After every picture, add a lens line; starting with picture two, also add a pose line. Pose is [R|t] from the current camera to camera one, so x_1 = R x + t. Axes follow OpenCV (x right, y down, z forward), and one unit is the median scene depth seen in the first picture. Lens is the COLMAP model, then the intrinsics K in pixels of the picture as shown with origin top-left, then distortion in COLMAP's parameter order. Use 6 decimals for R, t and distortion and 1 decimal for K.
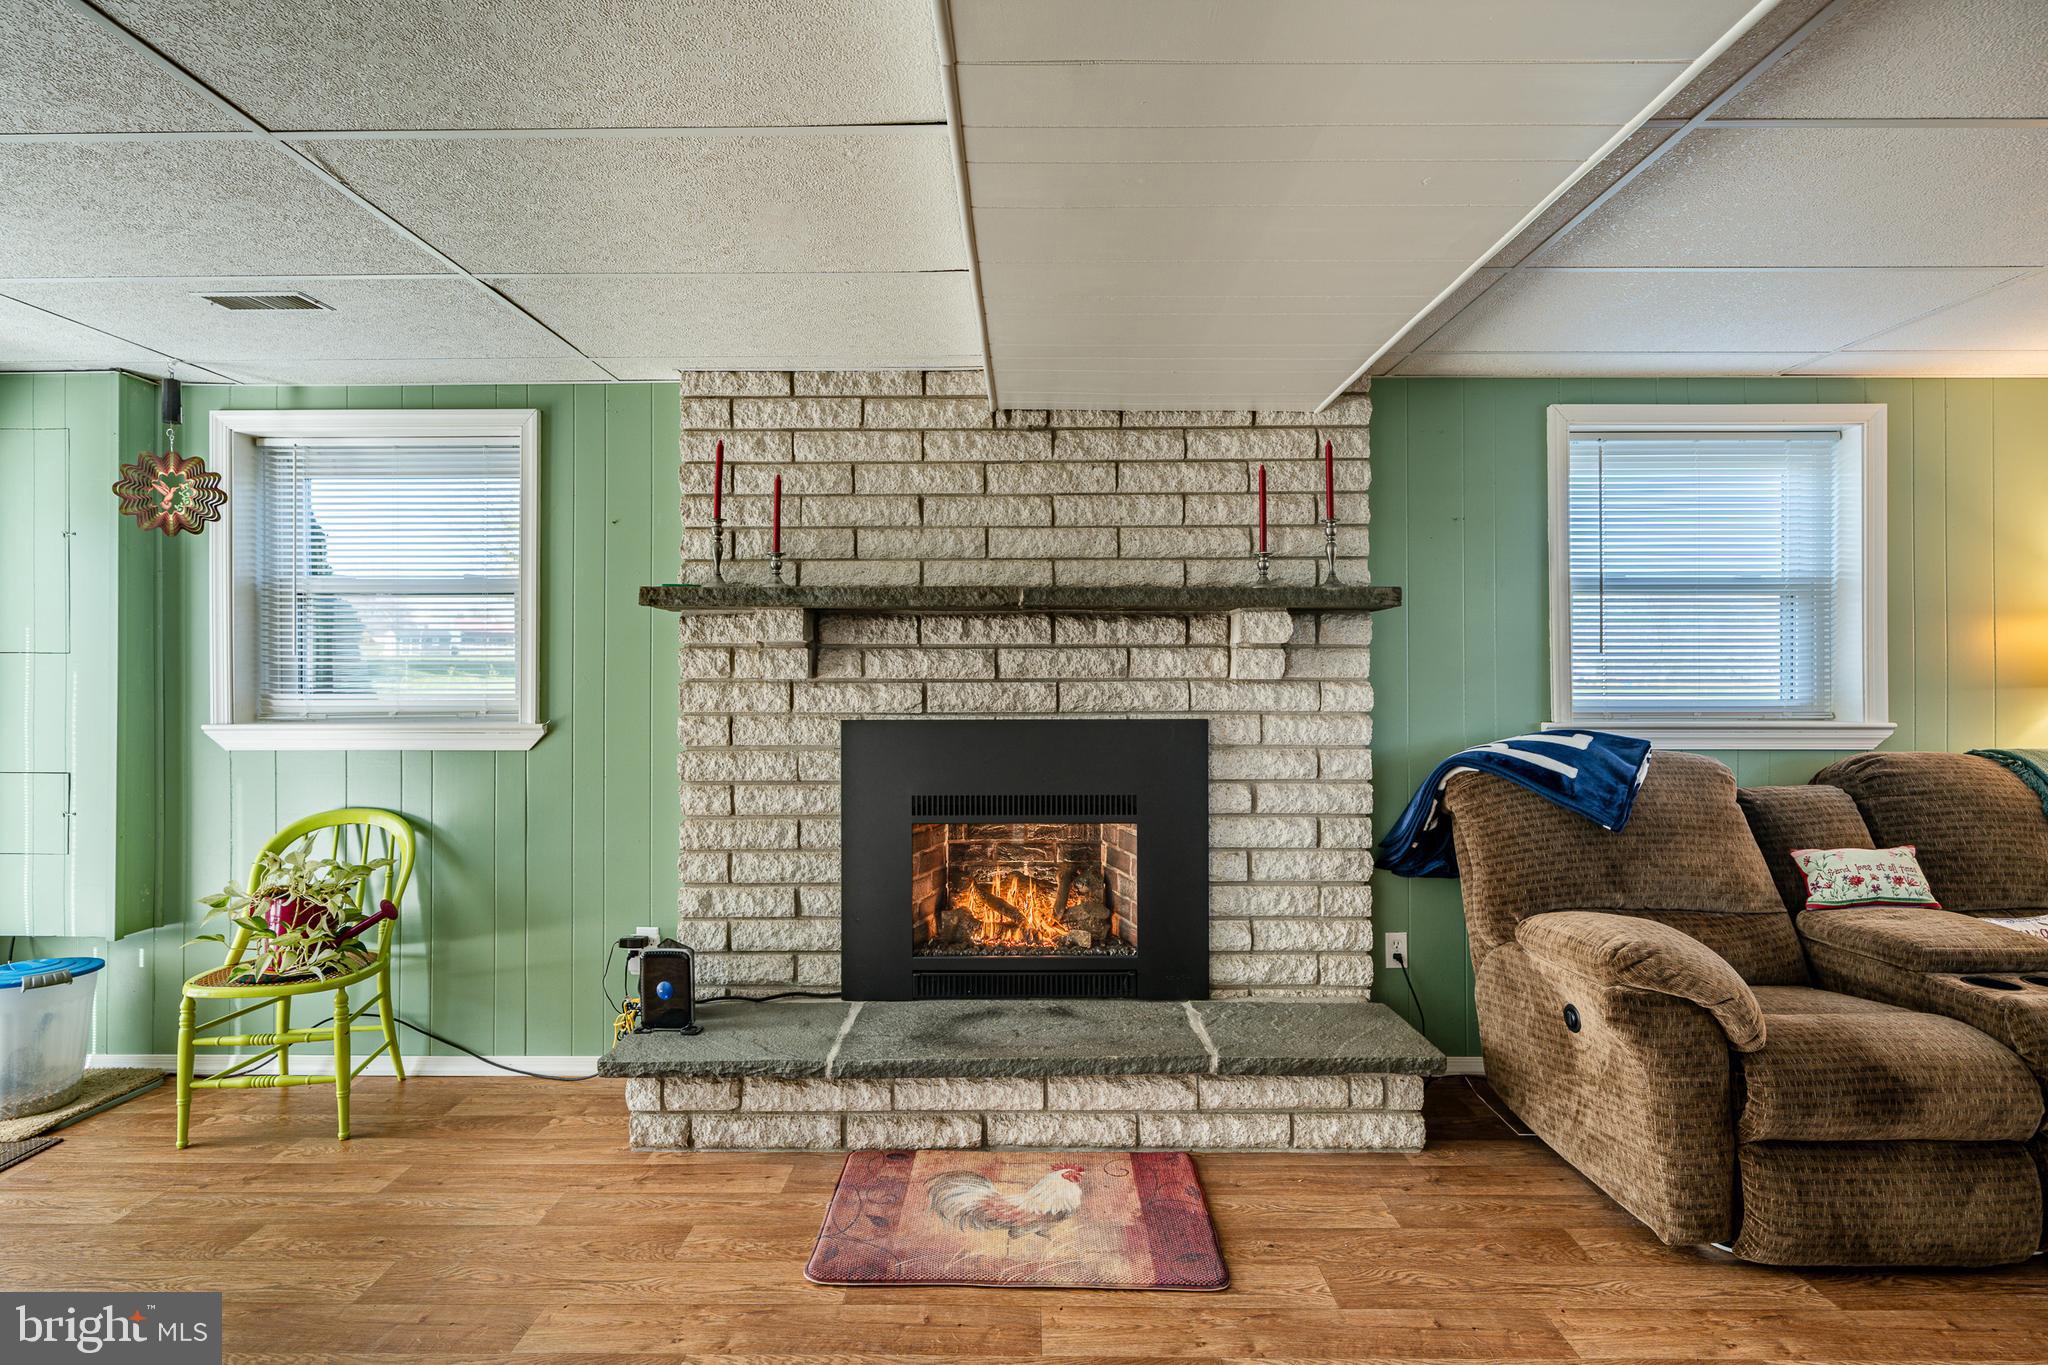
lens RADIAL K [[977.3, 0, 1012.3], [0, 977.3, 670.4], [0, 0, 1]] dist [-0.001707, -0.000474]
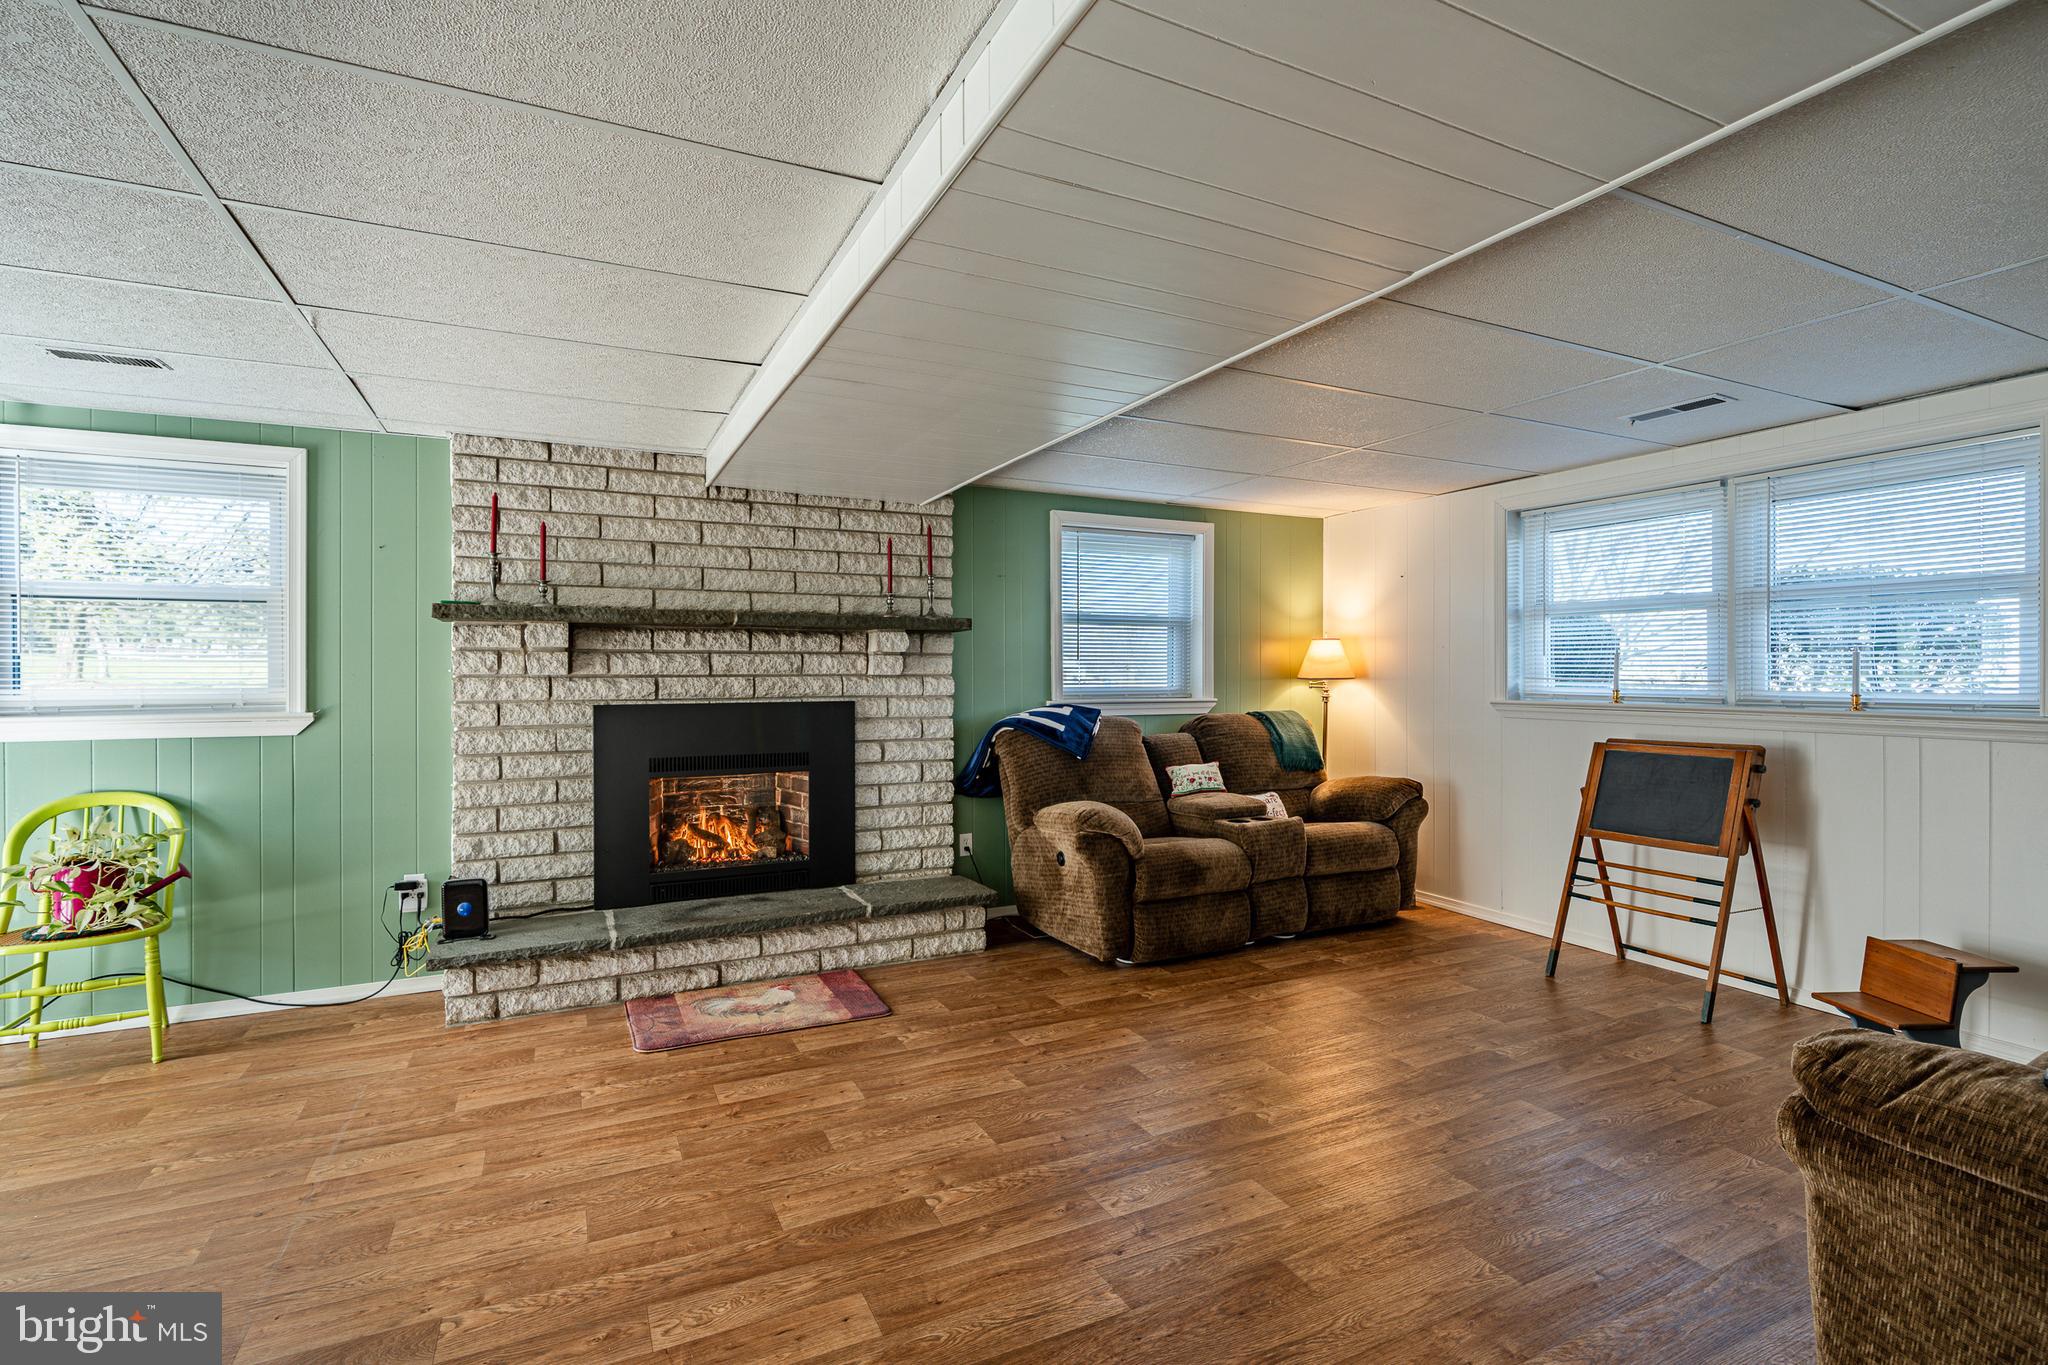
lens RADIAL K [[977.3, 0, 1009.8], [0, 977.3, 680.9], [0, 0, 1]] dist [-0.001707, -0.000474]
pose [[0.896961, -0.003270, 0.442097, -0.255952], [-0.002389, 0.999922, 0.012243, -0.000799], [-0.442103, -0.012038, 0.896884, -0.475021]]
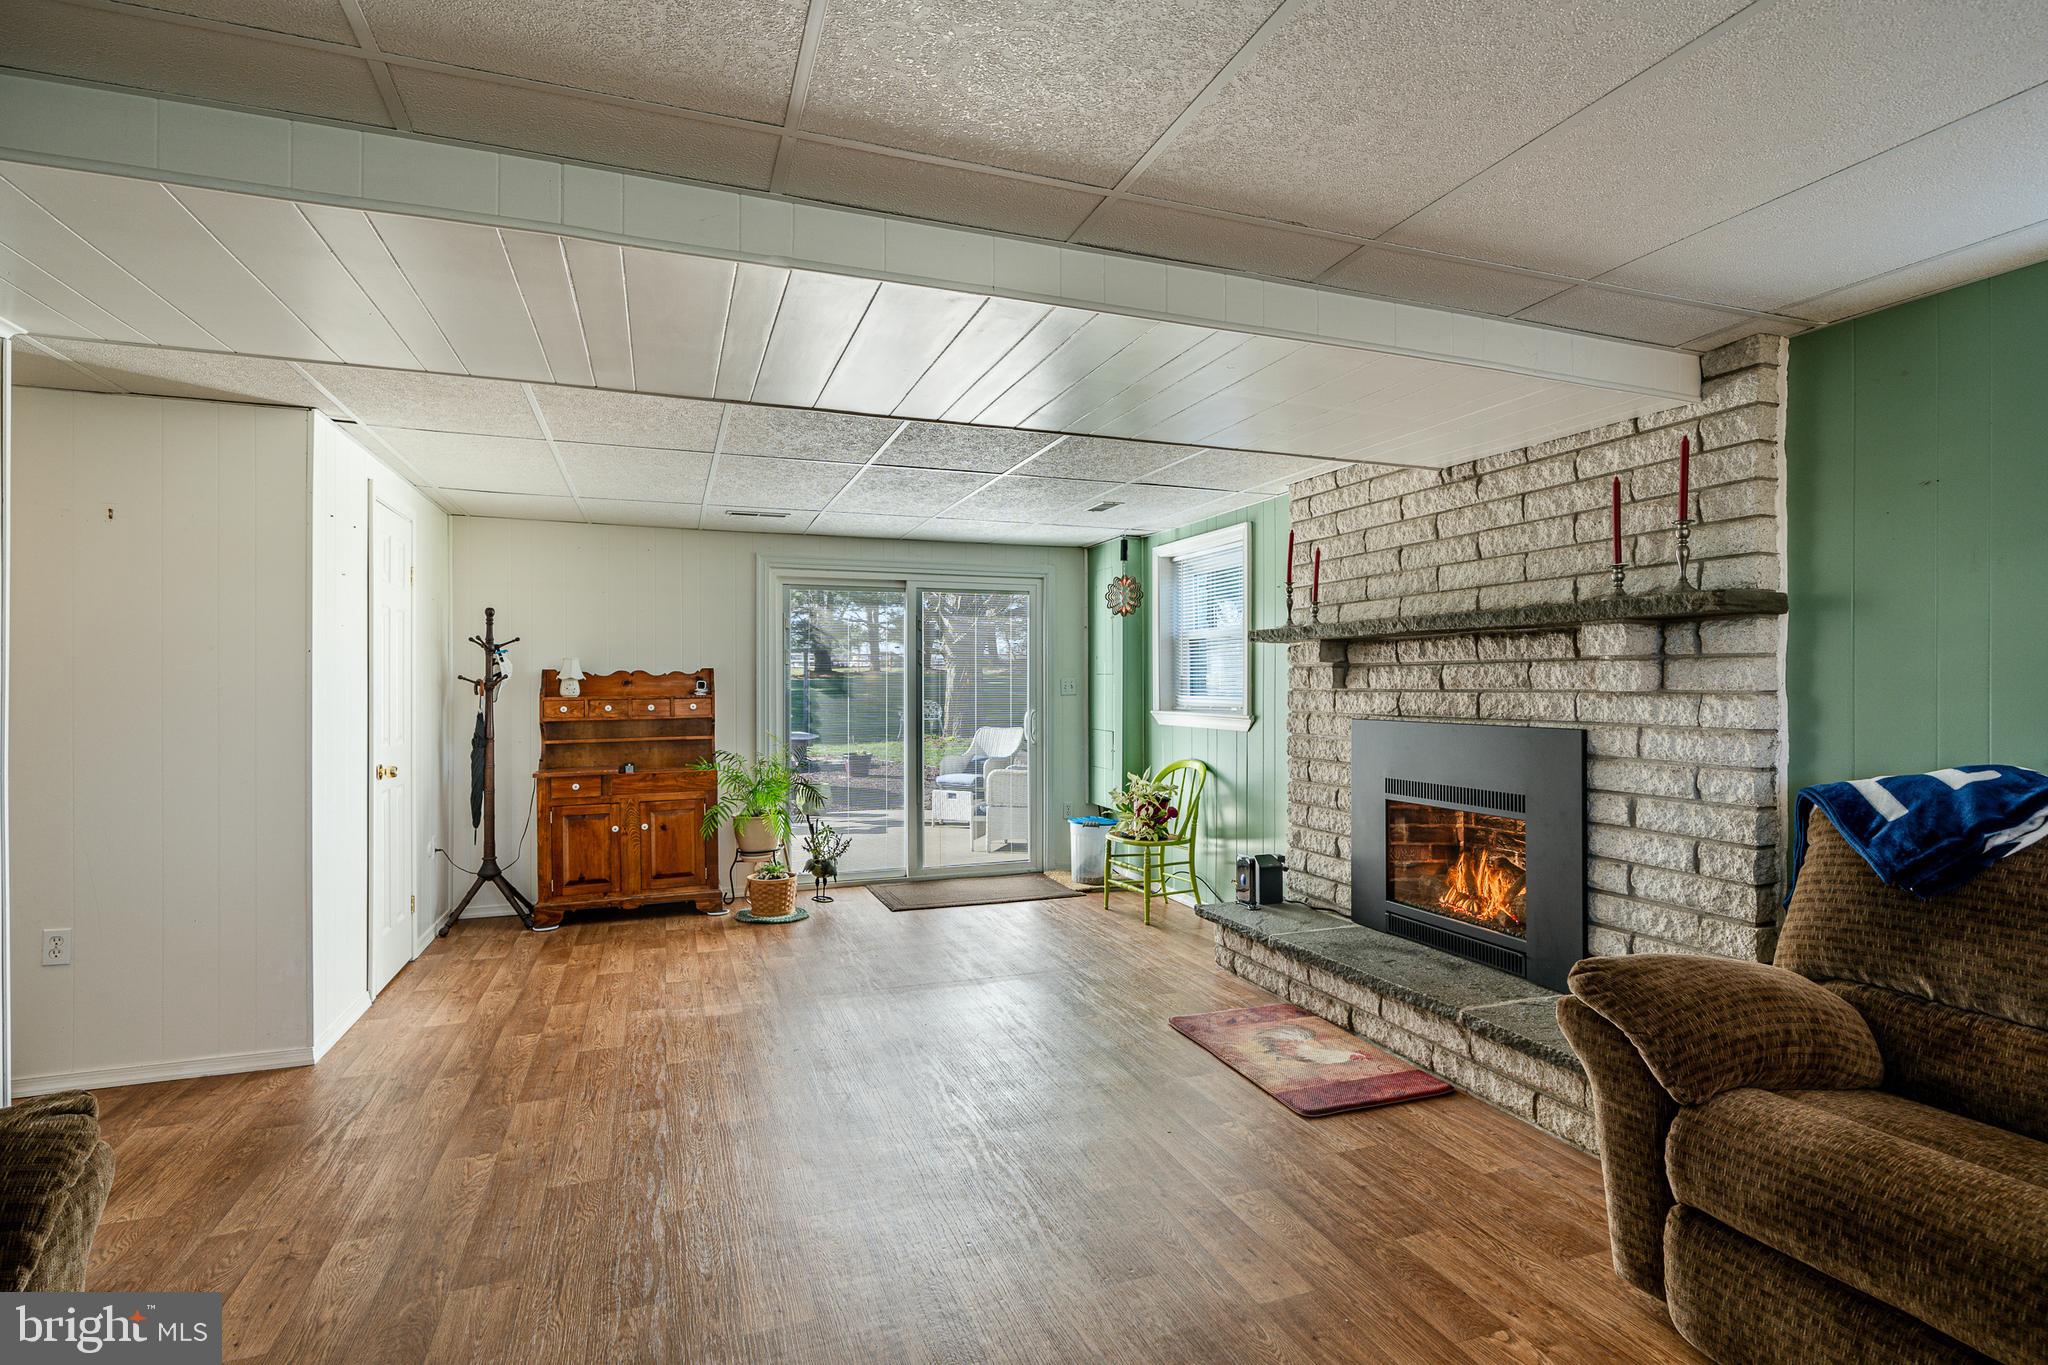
lens RADIAL K [[977.3, 0, 1010.1], [0, 977.3, 694.5], [0, 0, 1]] dist [-0.001707, -0.000474]
pose [[0.344973, 0.010965, -0.938549, 0.952267], [-0.001683, 0.999937, 0.011064, 0.002507], [0.938611, -0.002237, 0.344970, 0.071038]]
